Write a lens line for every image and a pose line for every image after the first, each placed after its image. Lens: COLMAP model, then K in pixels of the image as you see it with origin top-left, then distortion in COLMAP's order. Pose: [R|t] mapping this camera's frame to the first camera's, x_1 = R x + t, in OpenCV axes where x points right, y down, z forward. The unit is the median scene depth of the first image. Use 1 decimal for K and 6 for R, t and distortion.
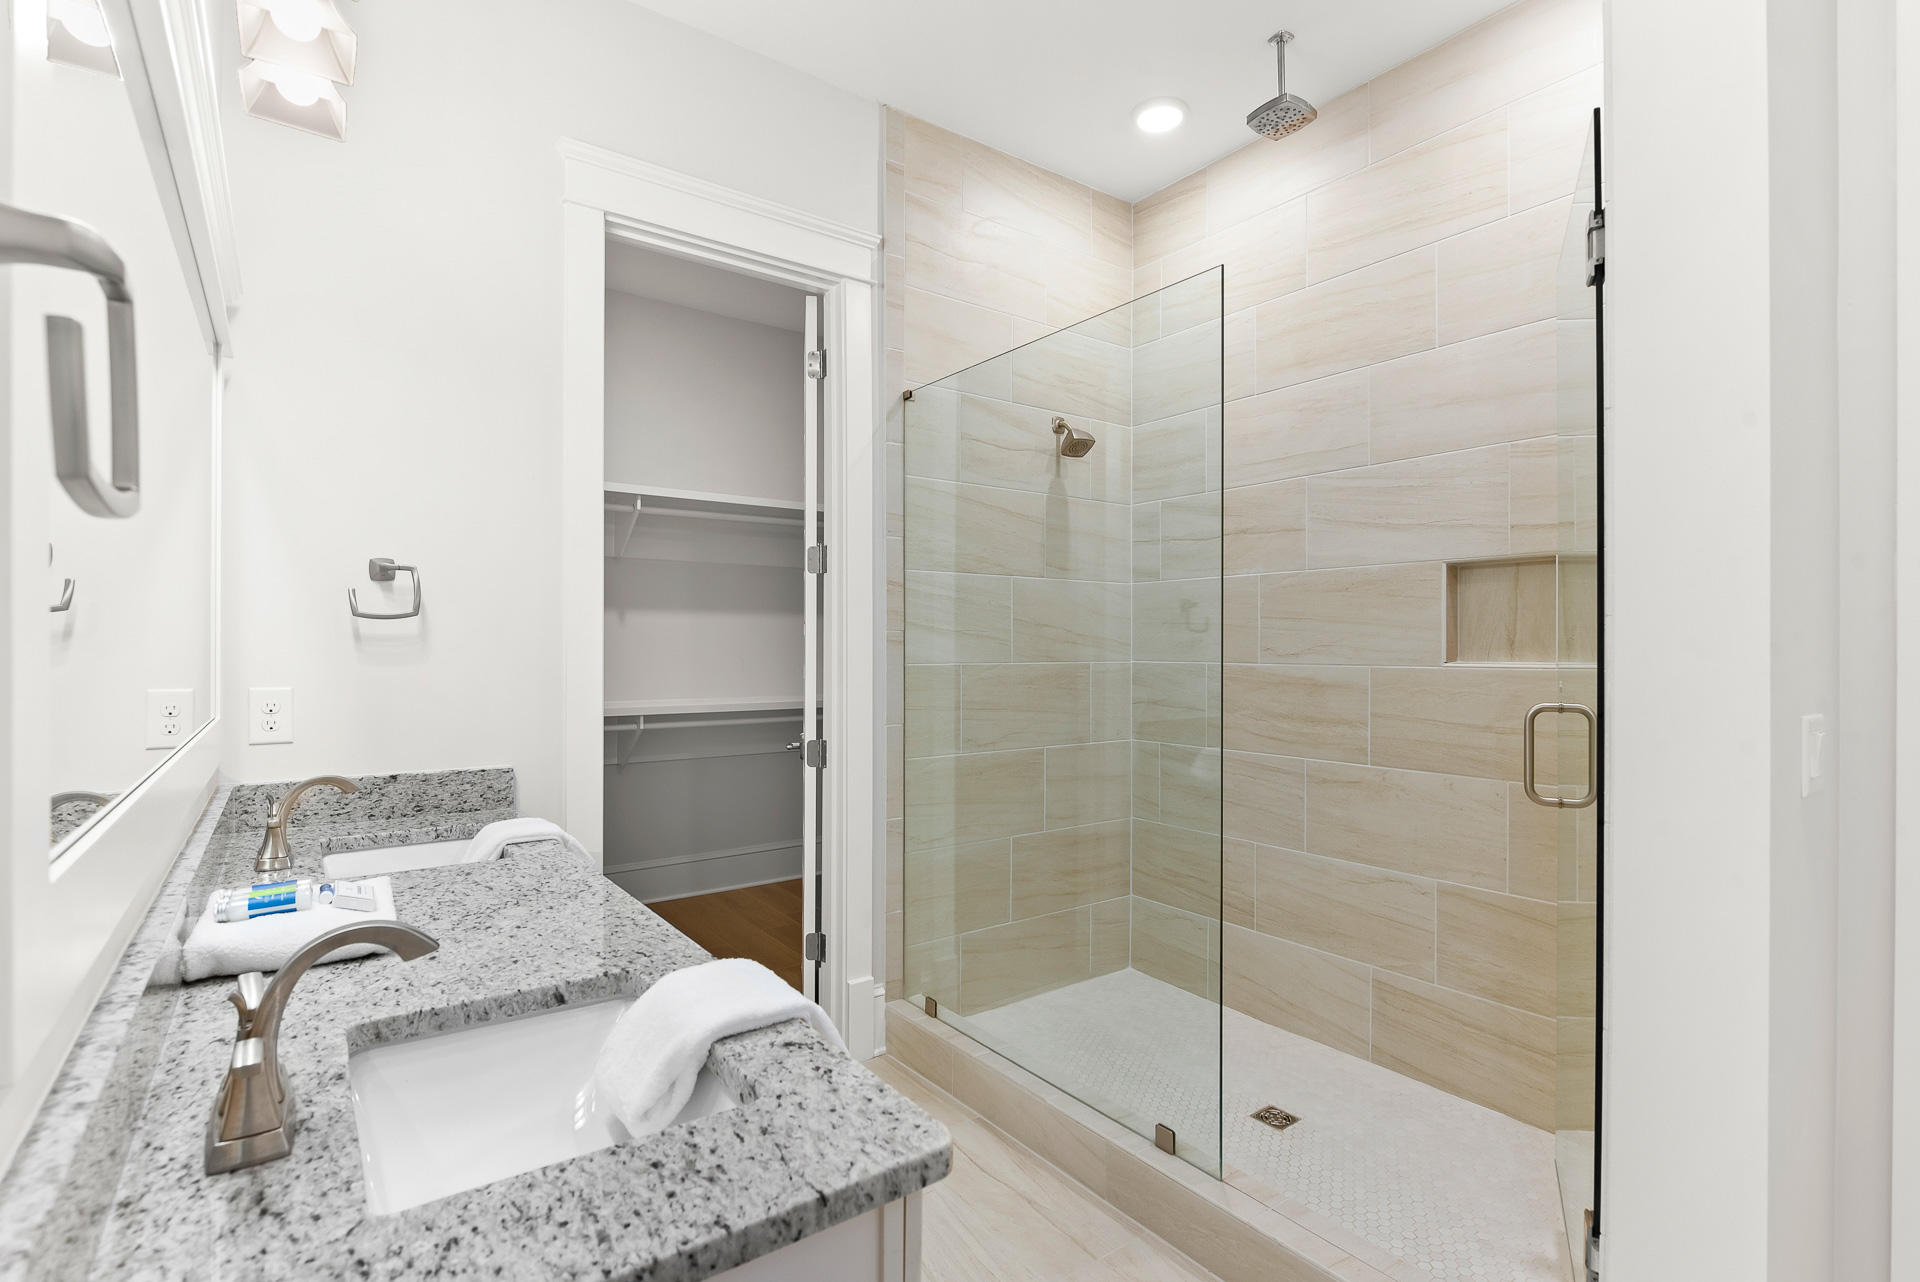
lens RADIAL K [[885.4, 0, 966.3], [0, 885.4, 647.3], [0, 0, 1]] dist [-0.009803, 0.000070]
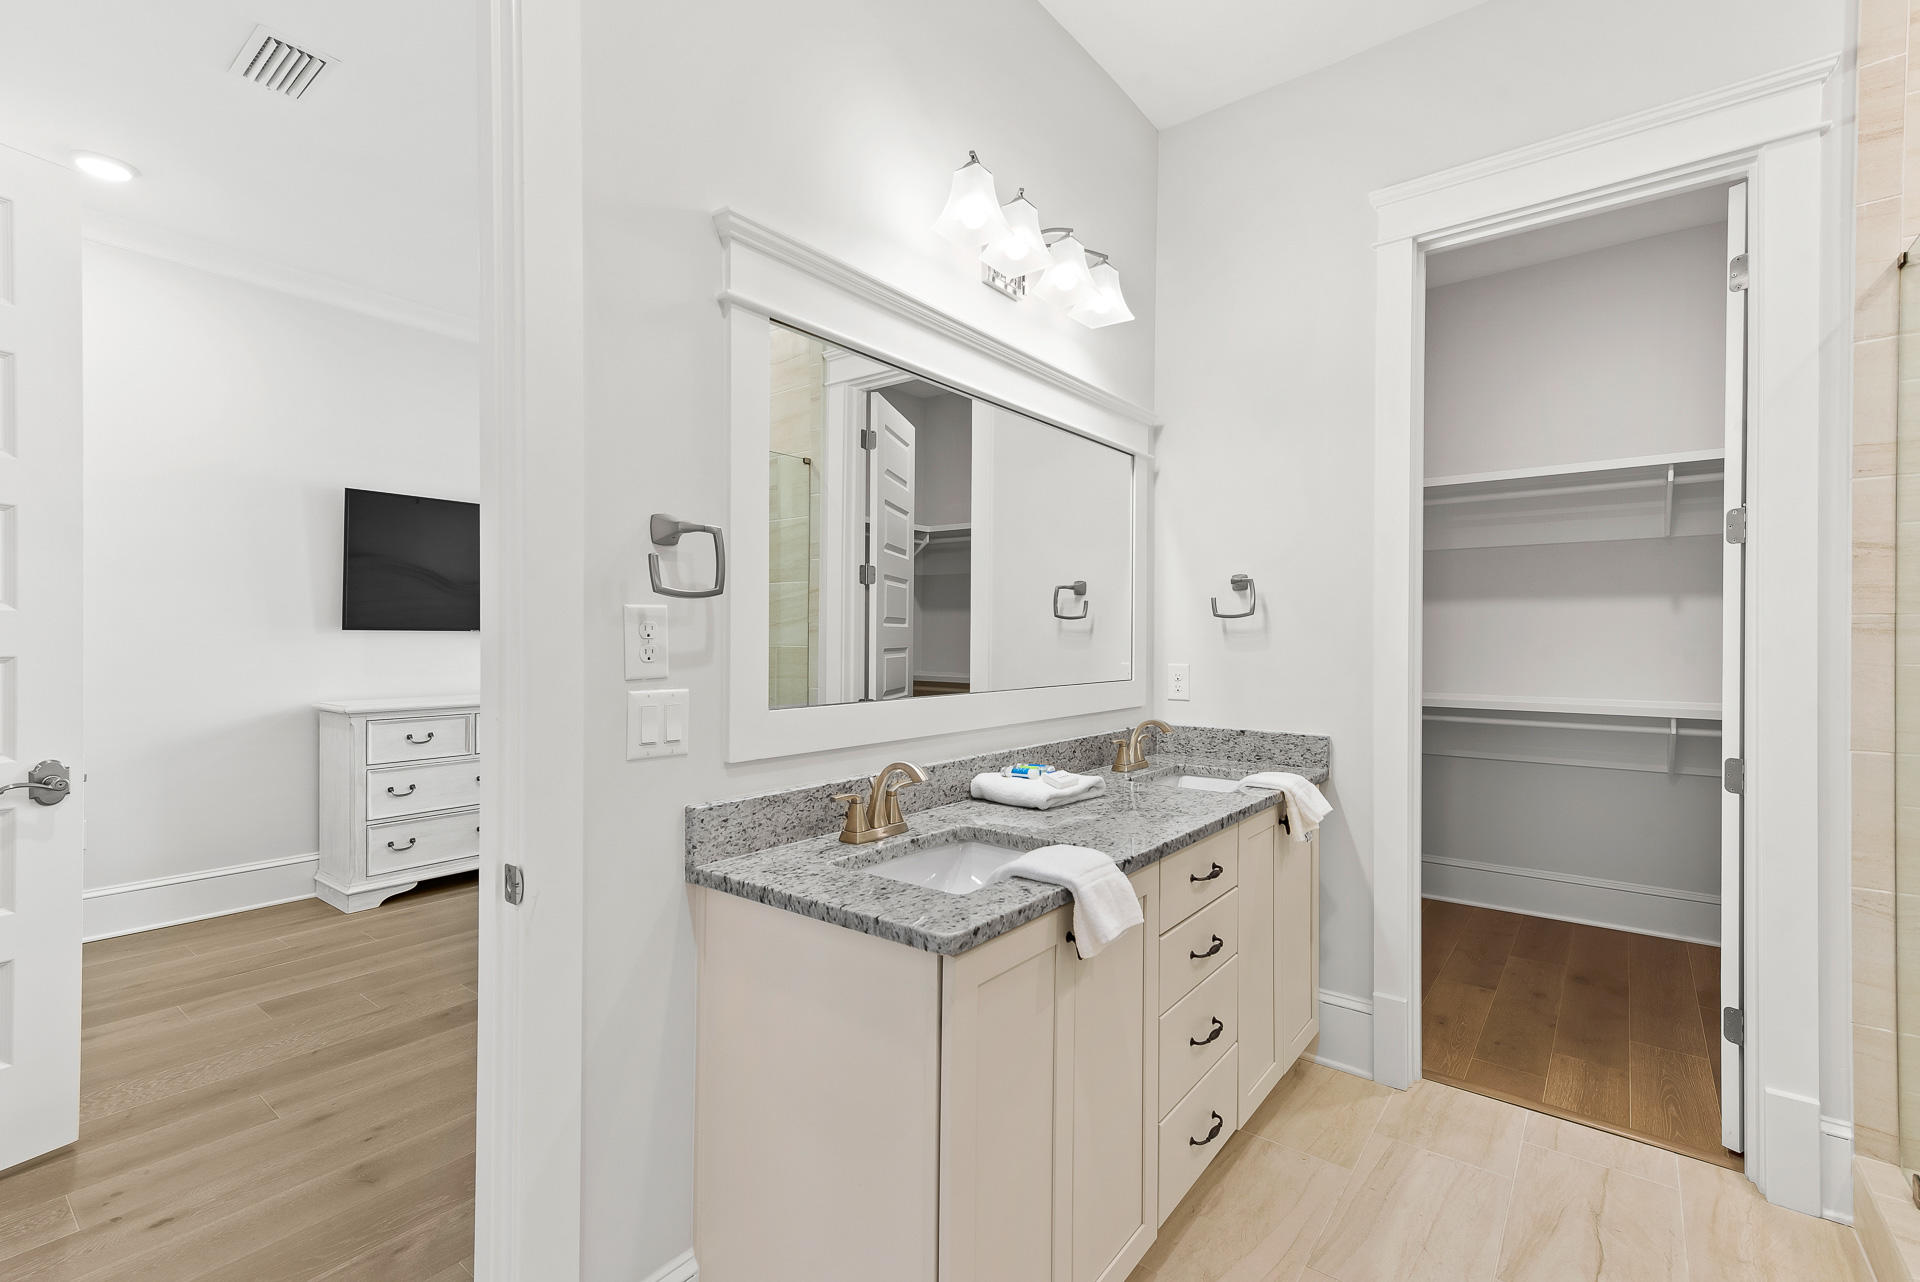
lens RADIAL K [[863.5, 0, 973.5], [0, 863.5, 635.0], [0, 0, 1]] dist [0.012776, -0.000154]
pose [[0.289796, -0.004505, -0.957078, 0.434746], [-0.002745, 0.999981, -0.005538, 0.003509], [0.957085, 0.004232, 0.289778, 0.166198]]
